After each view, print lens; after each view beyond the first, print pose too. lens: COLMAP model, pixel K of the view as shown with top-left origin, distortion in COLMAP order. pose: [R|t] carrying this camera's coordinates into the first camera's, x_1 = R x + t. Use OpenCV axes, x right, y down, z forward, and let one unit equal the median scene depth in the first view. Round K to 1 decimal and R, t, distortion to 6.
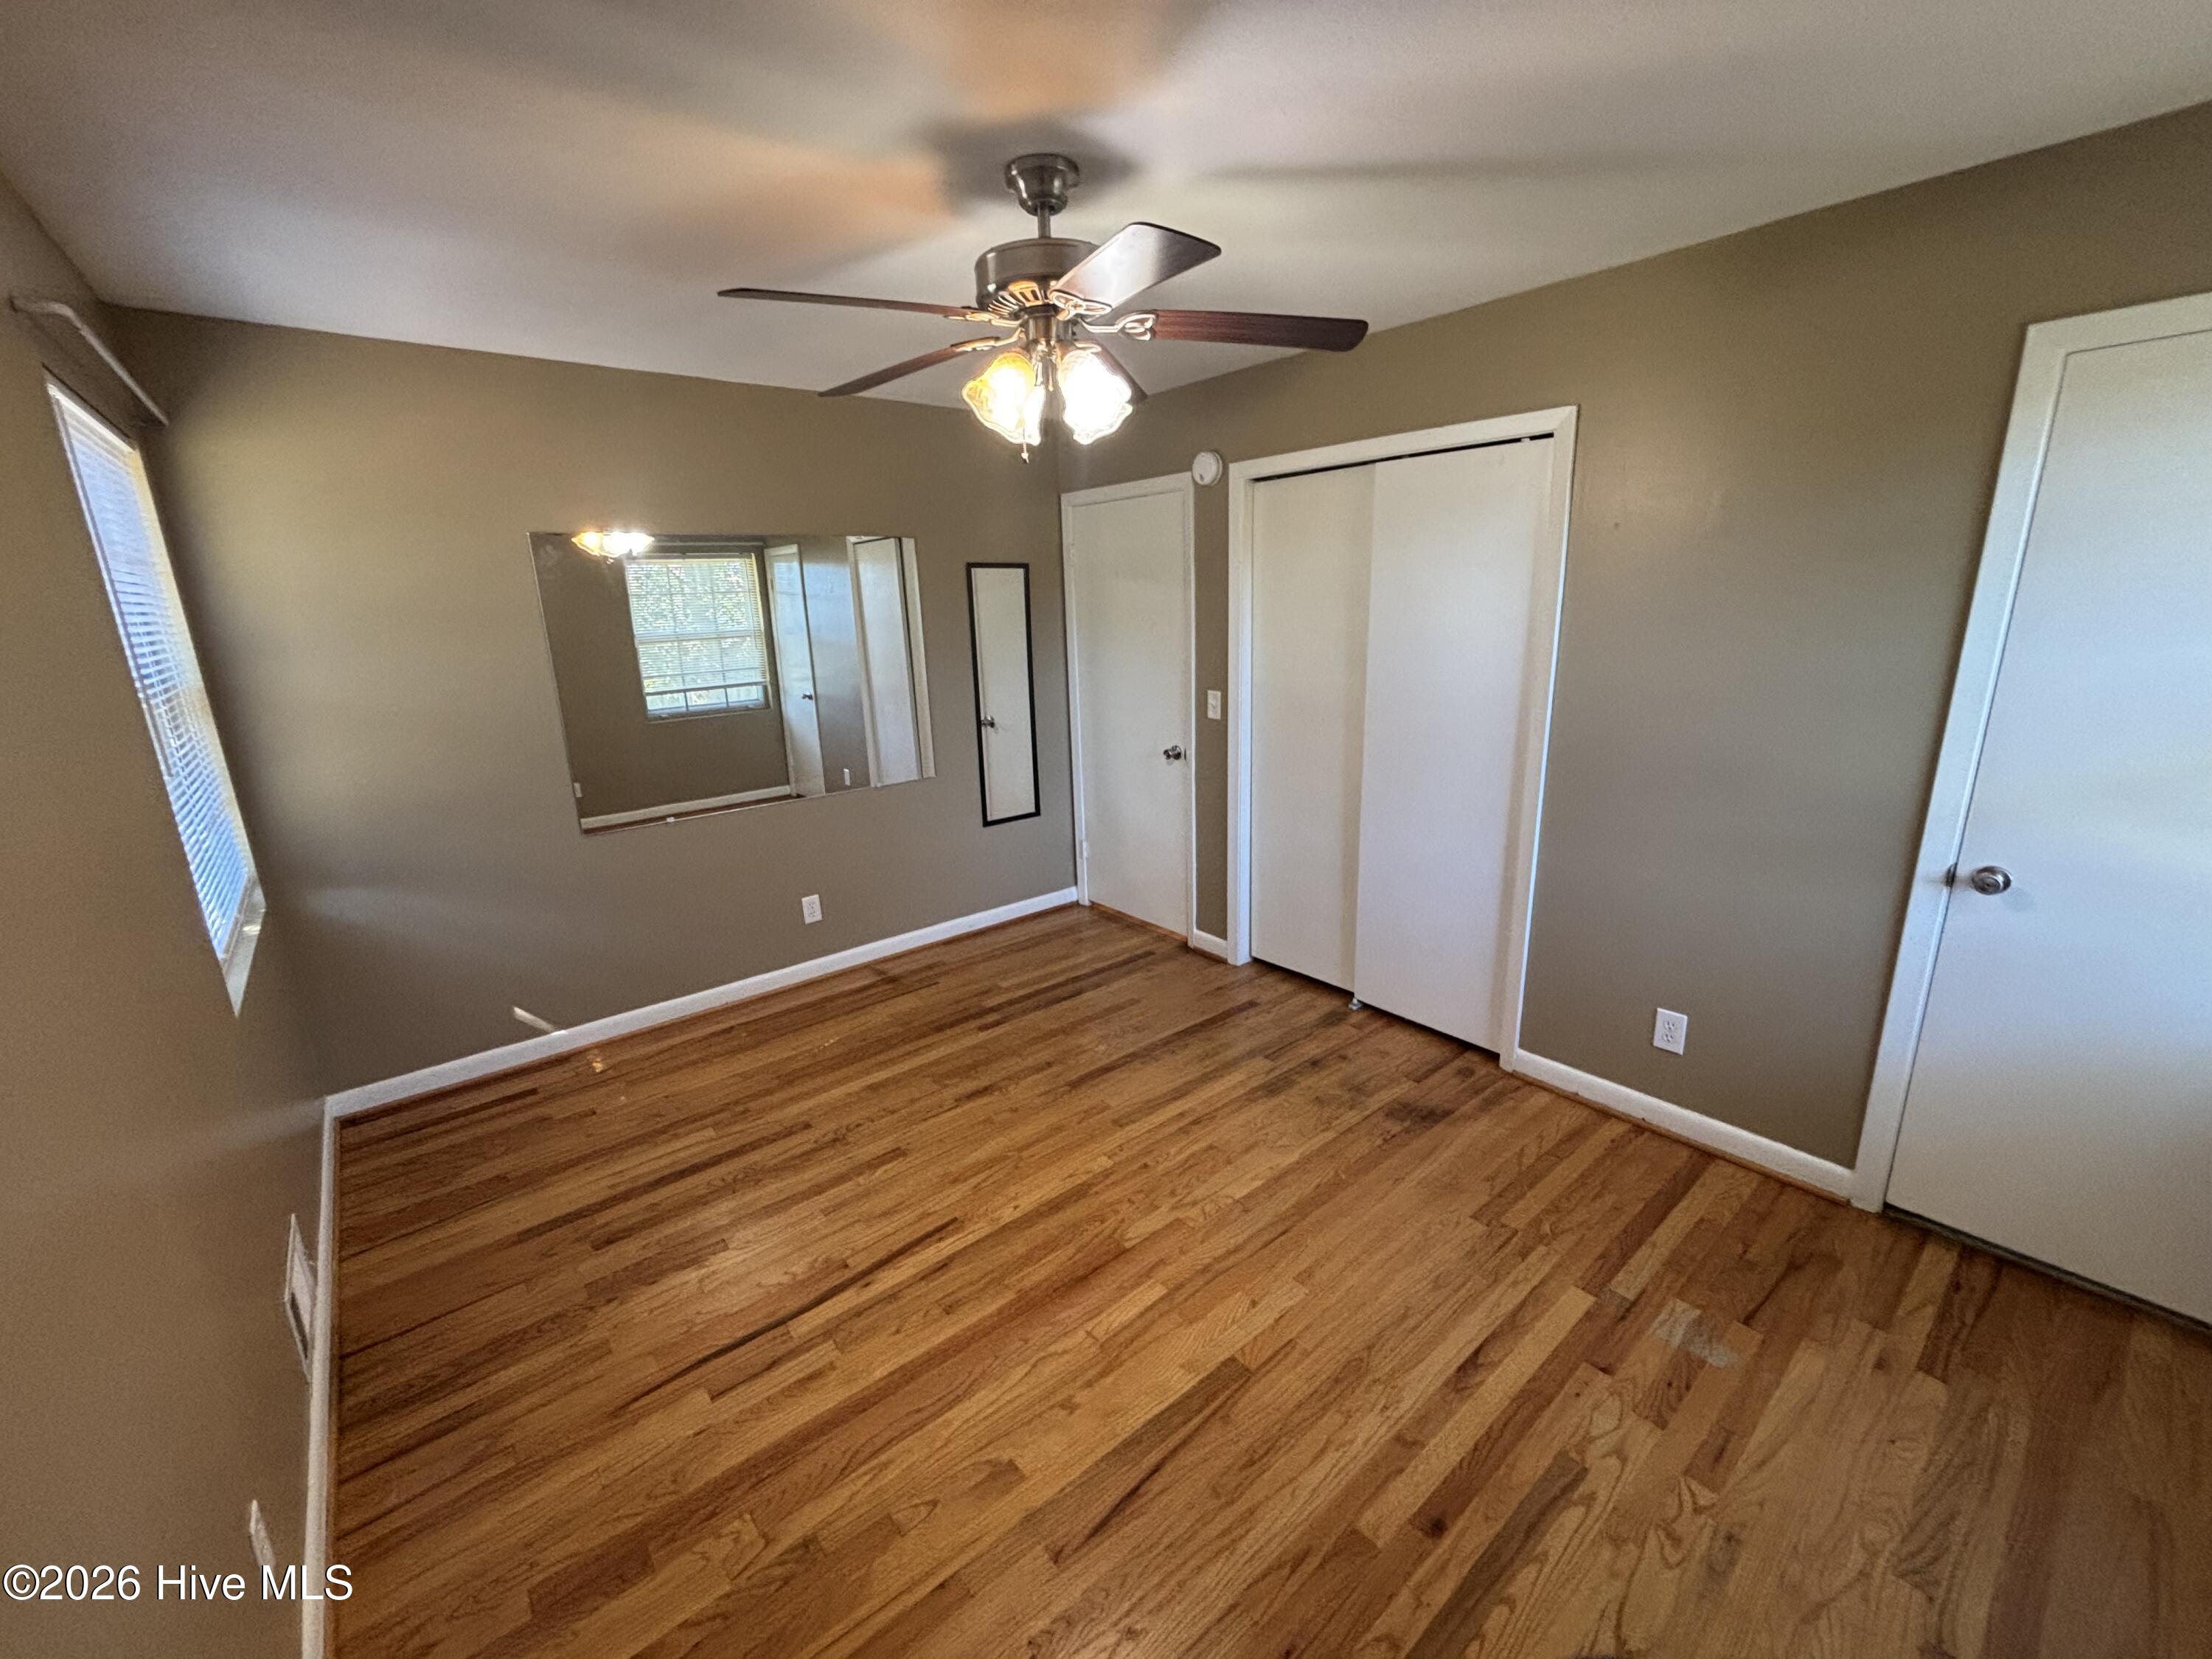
lens RADIAL K [[891.8, 0, 1110.3], [0, 891.8, 823.7], [0, 0, 1]] dist [-0.000576, -0.000031]
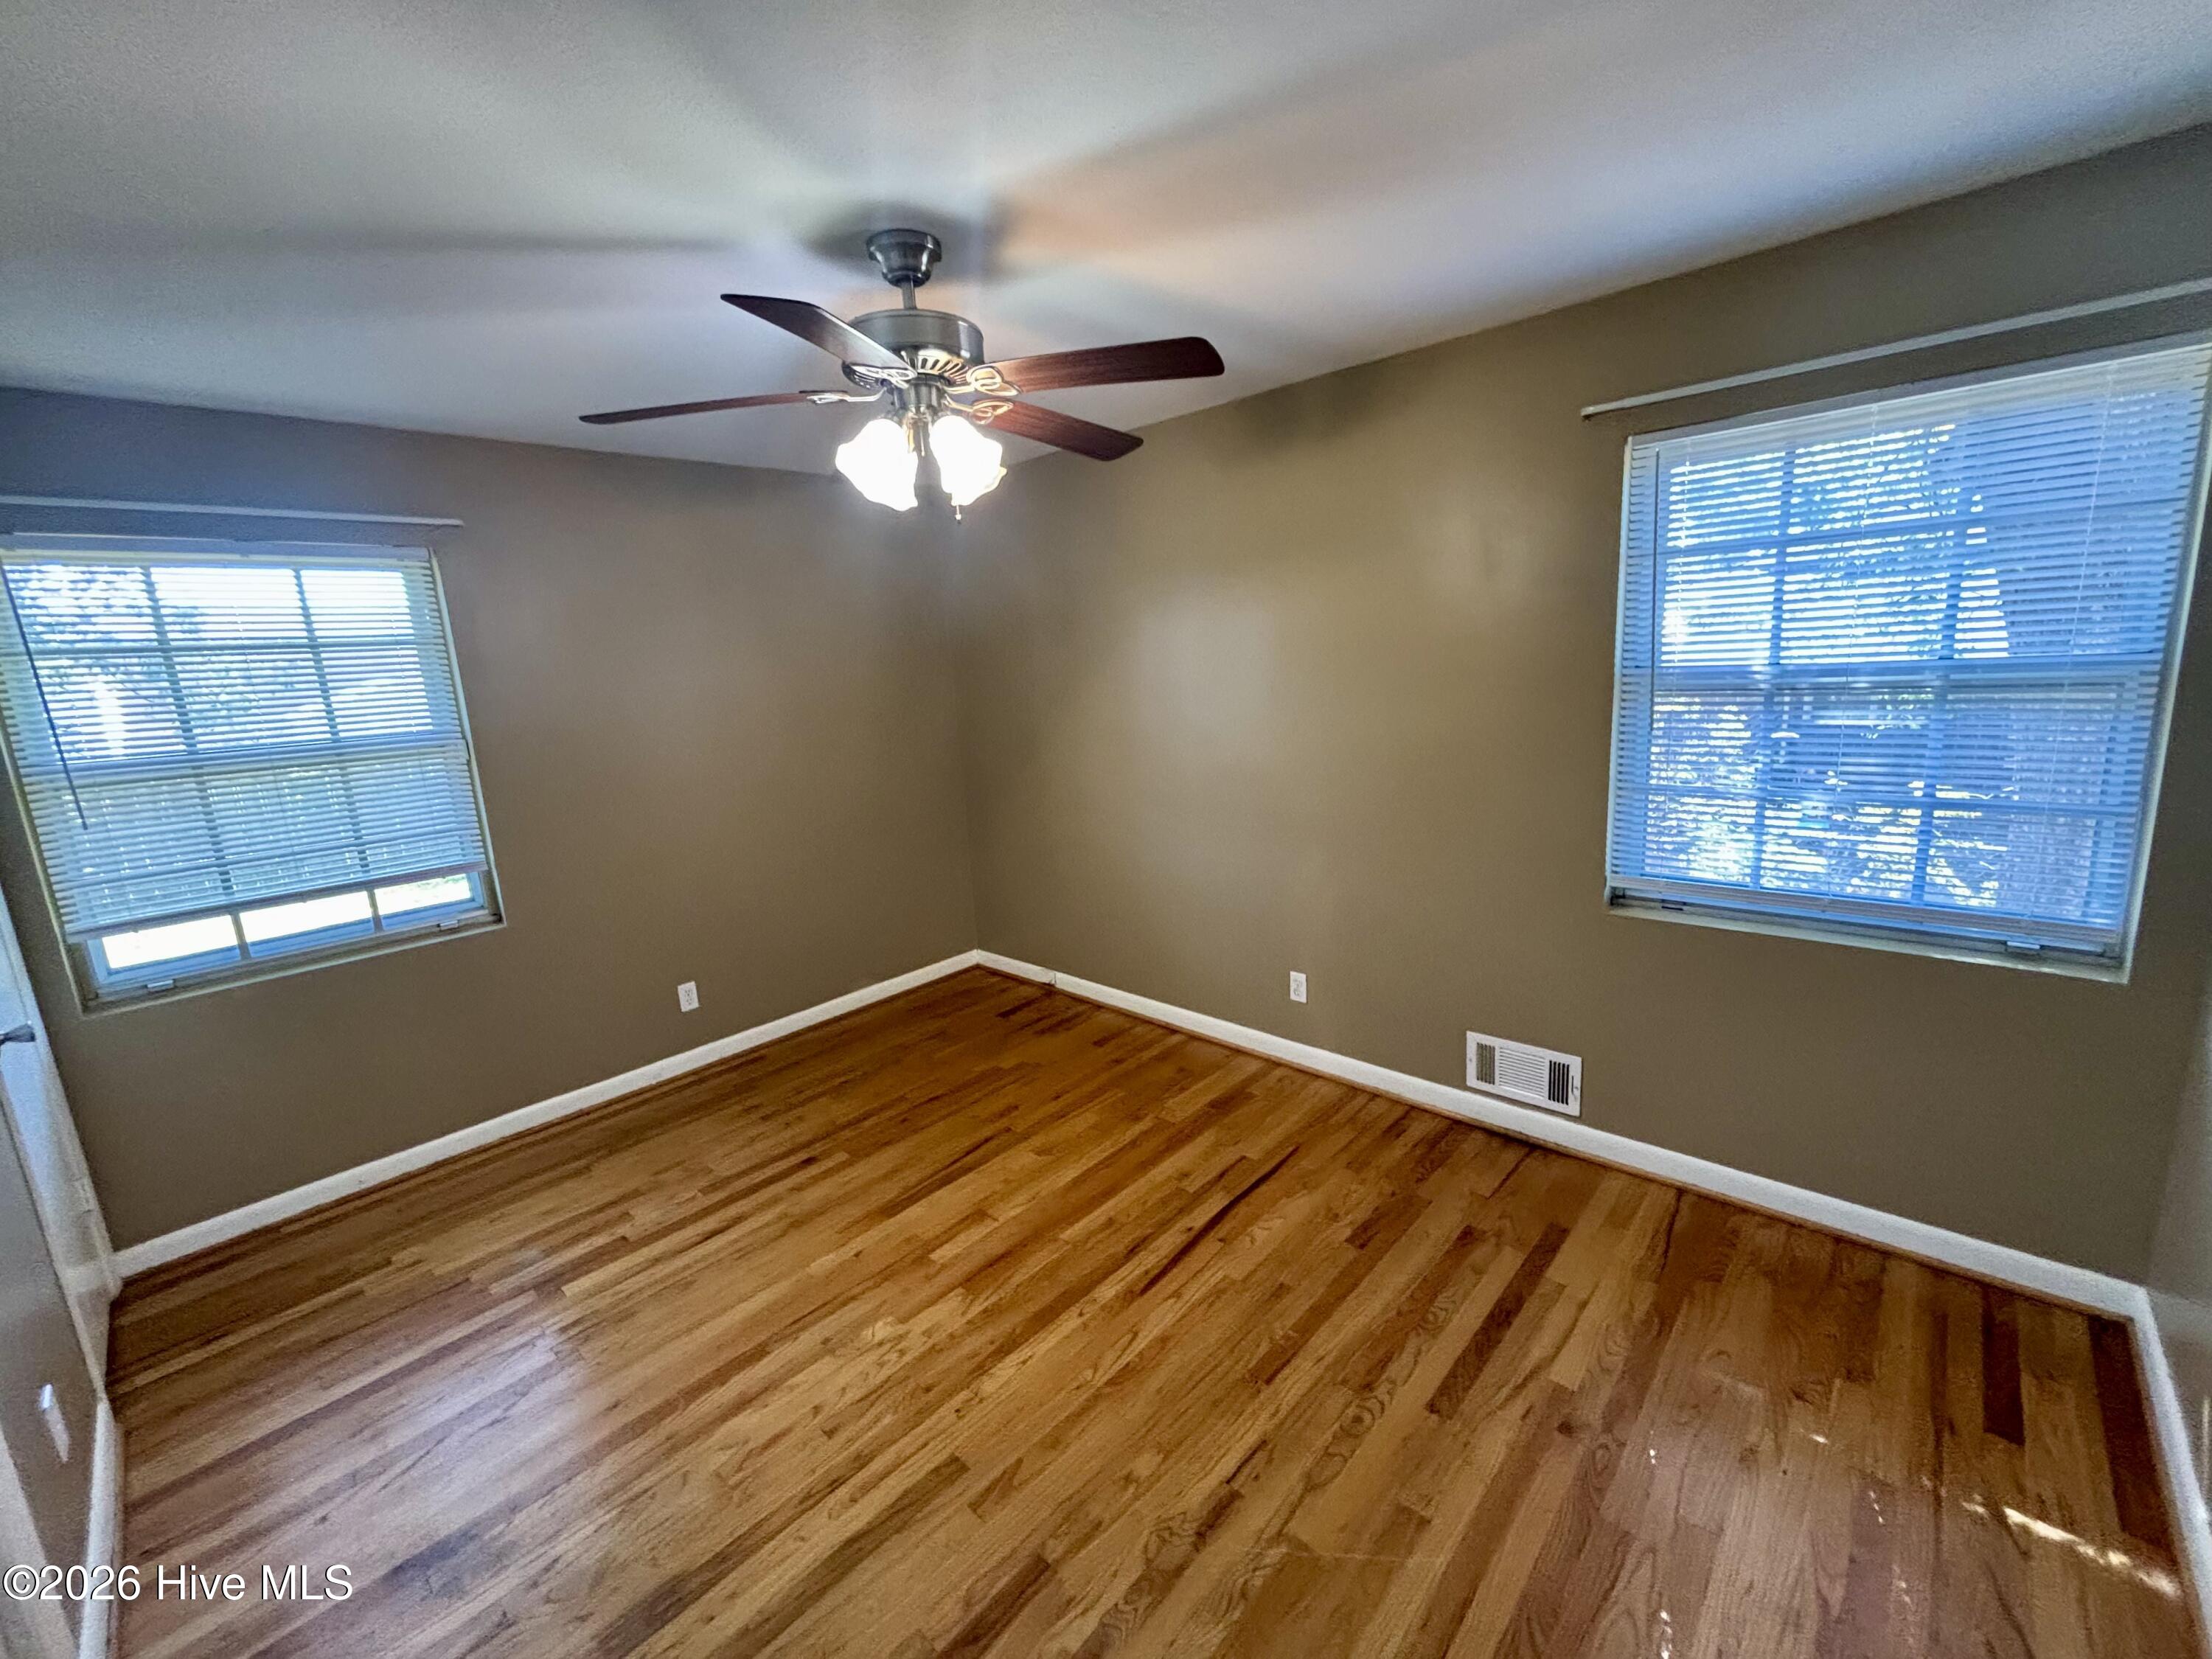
lens RADIAL K [[891.8, 0, 1110.3], [0, 891.8, 823.7], [0, 0, 1]] dist [-0.000576, -0.000031]
pose [[-0.988070, 0.109906, -0.107880, -0.110085], [0.052826, 0.899874, 0.432940, -0.492958], [0.144661, 0.422076, -0.894944, 1.919081]]
